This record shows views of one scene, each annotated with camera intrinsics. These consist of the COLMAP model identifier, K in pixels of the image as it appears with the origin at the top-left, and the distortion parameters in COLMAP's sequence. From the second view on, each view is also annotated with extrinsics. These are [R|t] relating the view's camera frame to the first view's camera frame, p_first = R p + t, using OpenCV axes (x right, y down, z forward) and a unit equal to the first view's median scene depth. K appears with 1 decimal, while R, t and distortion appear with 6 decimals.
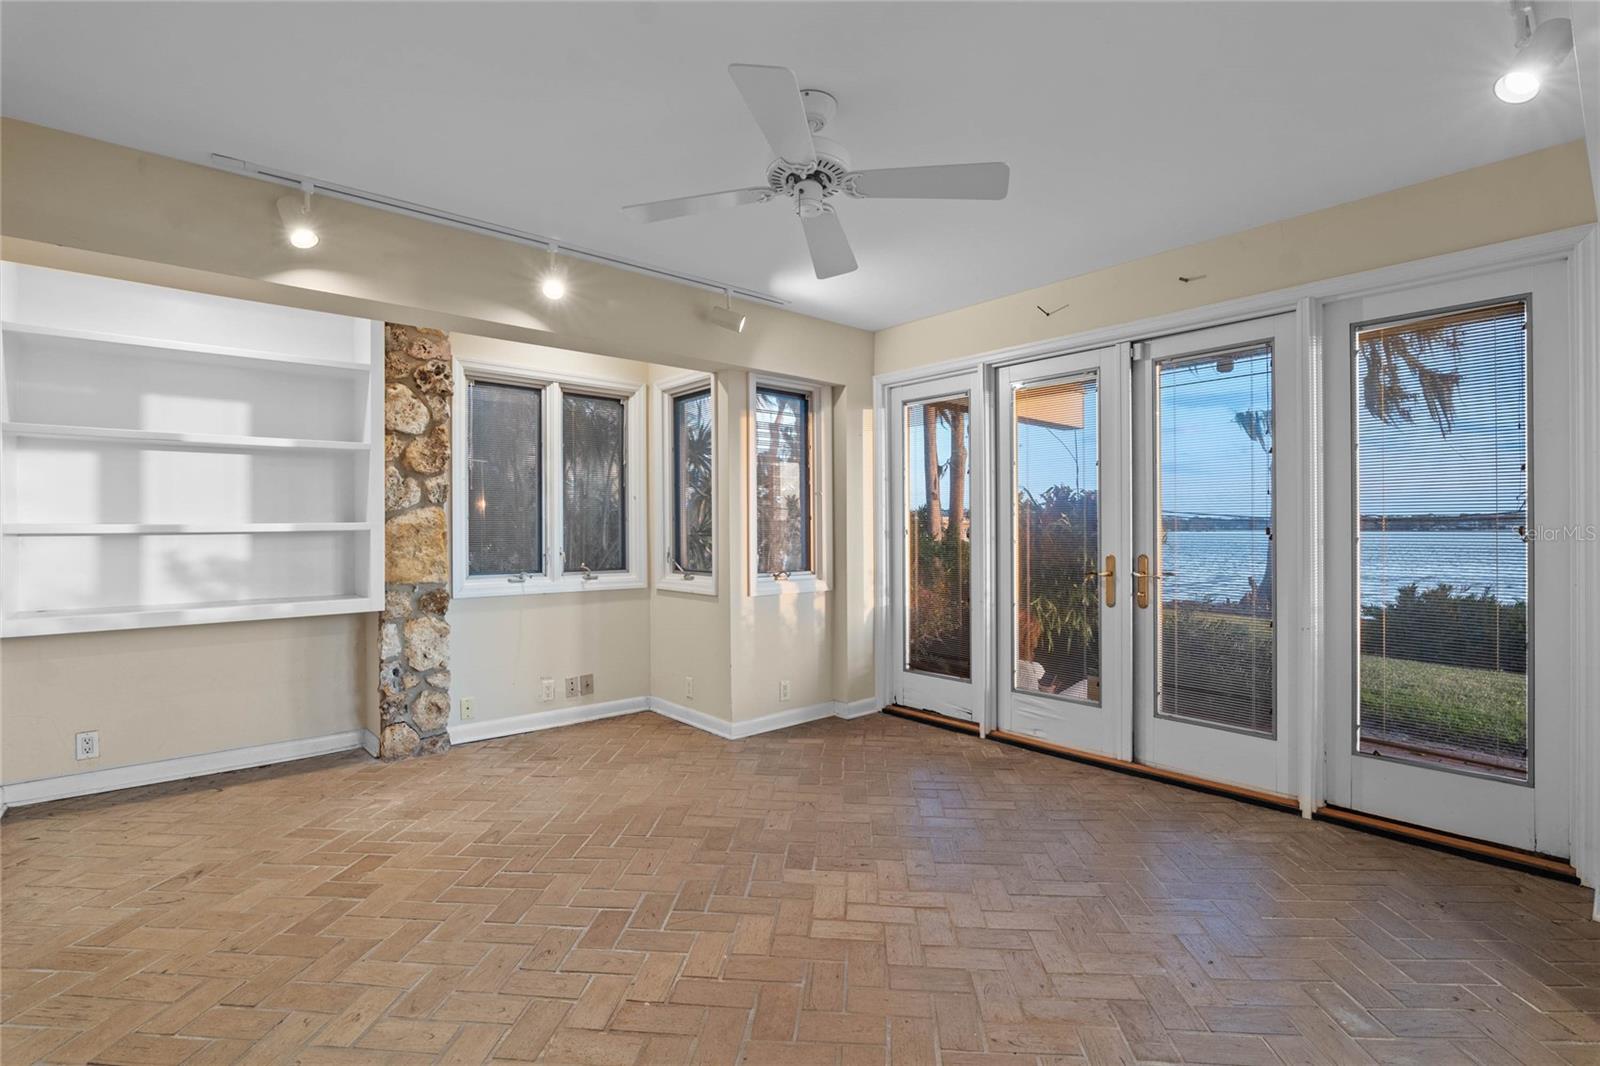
lens RADIAL K [[740.6, 0, 810.4], [0, 740.6, 530.3], [0, 0, 1]] dist [-0.019667, 0.004216]
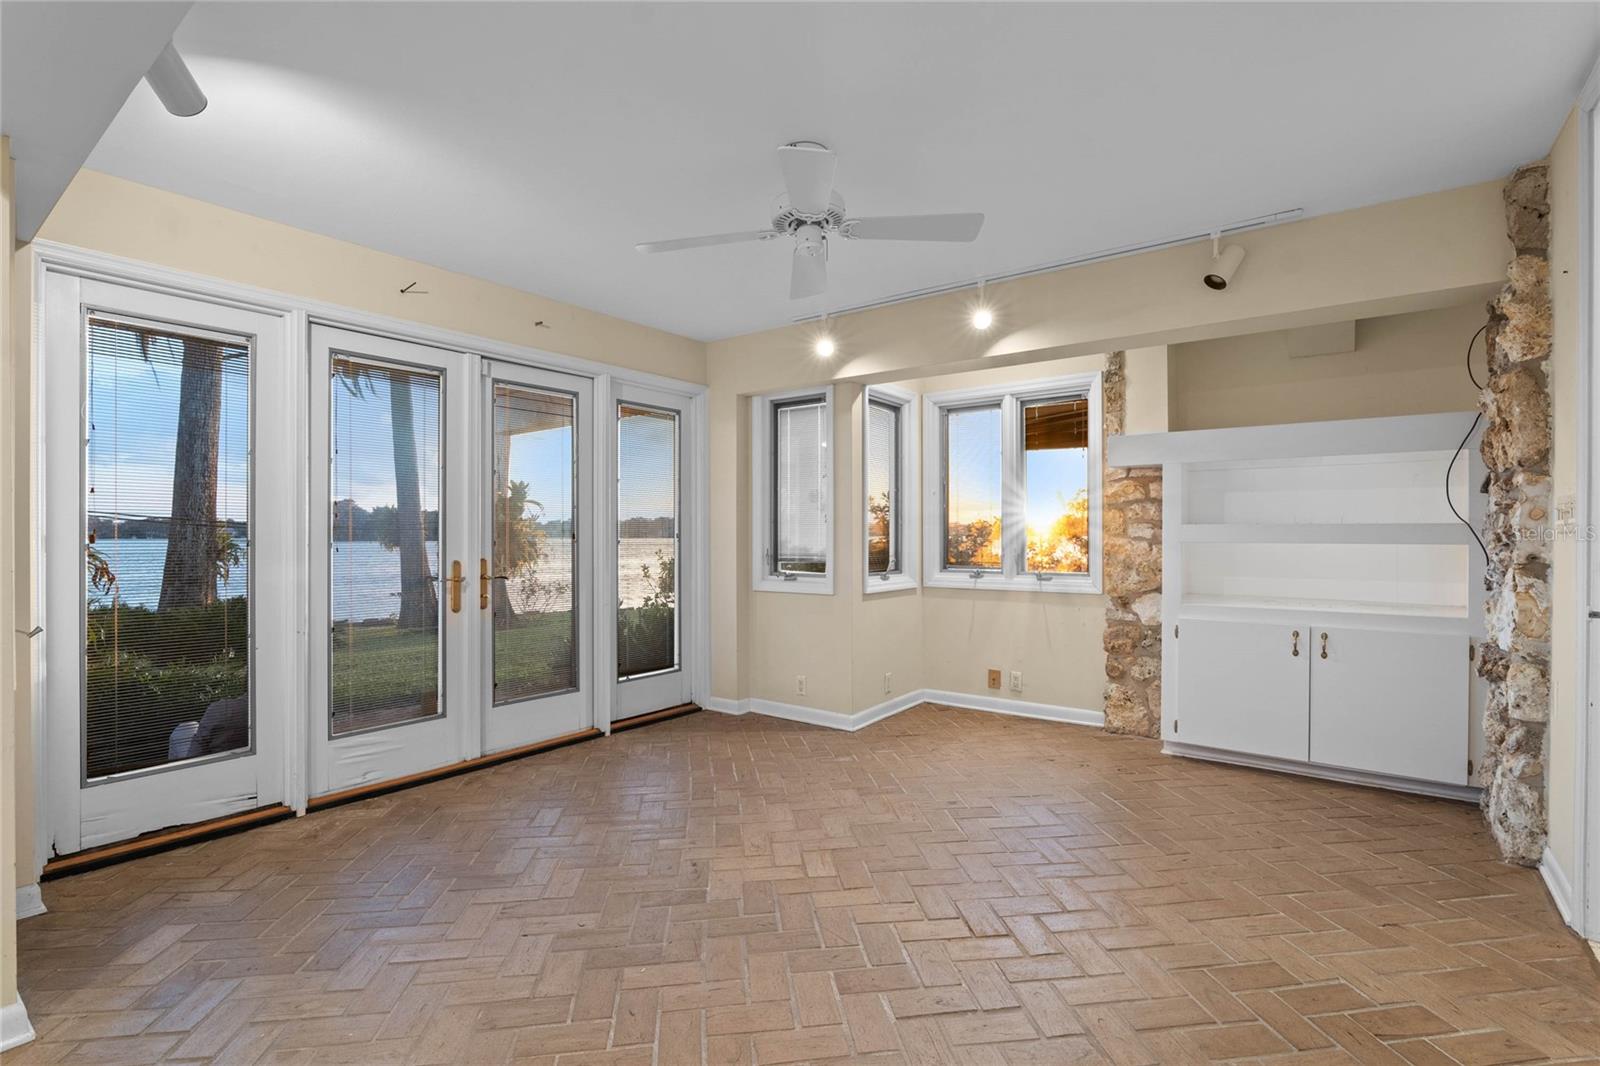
lens RADIAL K [[740.6, 0, 801.7], [0, 740.6, 543.7], [0, 0, 1]] dist [-0.019667, 0.004216]
pose [[-0.193151, -0.011601, 0.981101, -0.662473], [-0.001549, 0.999932, 0.011519, -0.001800], [-0.981168, 0.000705, -0.193156, 0.733620]]
